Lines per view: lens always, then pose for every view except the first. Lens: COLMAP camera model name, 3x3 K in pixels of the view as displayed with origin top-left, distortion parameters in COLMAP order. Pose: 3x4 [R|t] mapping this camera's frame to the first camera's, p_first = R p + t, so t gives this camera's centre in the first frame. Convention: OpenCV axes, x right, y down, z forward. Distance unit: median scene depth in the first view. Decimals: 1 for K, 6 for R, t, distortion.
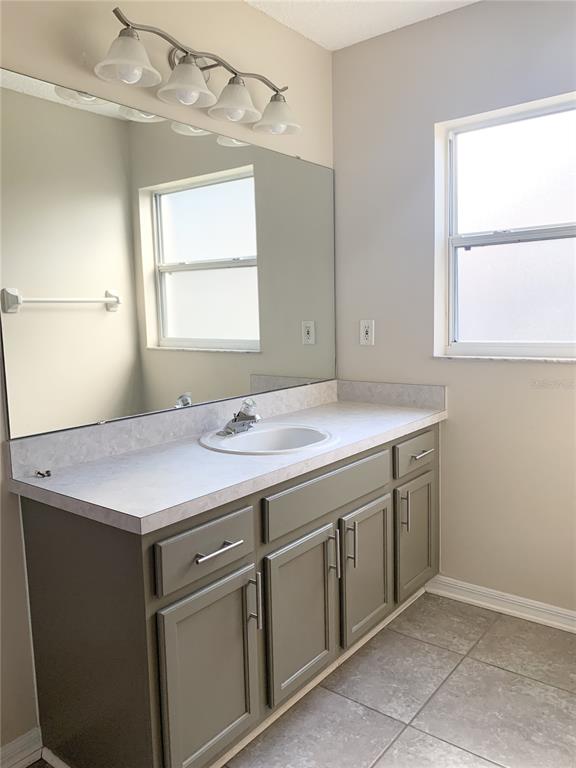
lens RADIAL K [[595.1, 0, 288.0], [0, 595.1, 384.0], [0, 0, 1]] dist [0.041602, -0.072378]
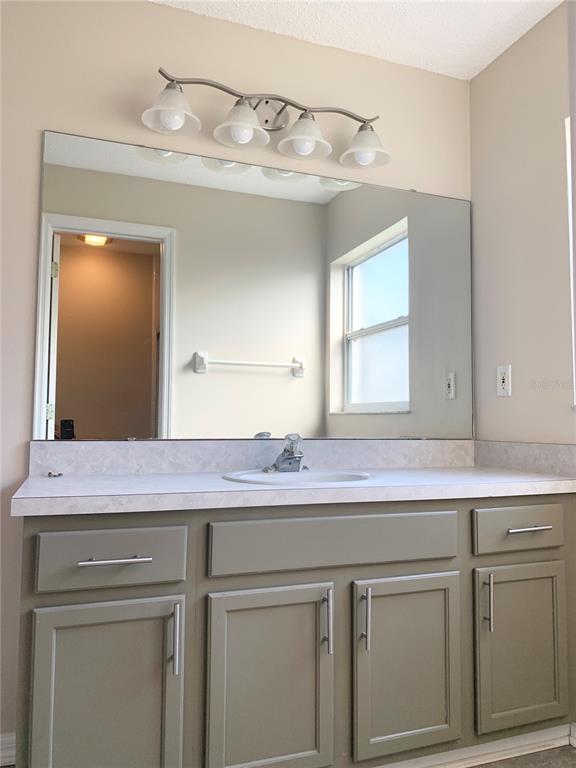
lens RADIAL K [[577.1, 0, 285.7], [0, 577.1, 388.1], [0, 0, 1]] dist [0.000090, -0.009817]
pose [[0.847857, -0.002830, -0.530218, 0.293196], [-0.089512, 0.984869, -0.148393, 0.066031], [0.522615, 0.173277, 0.834774, 0.186193]]
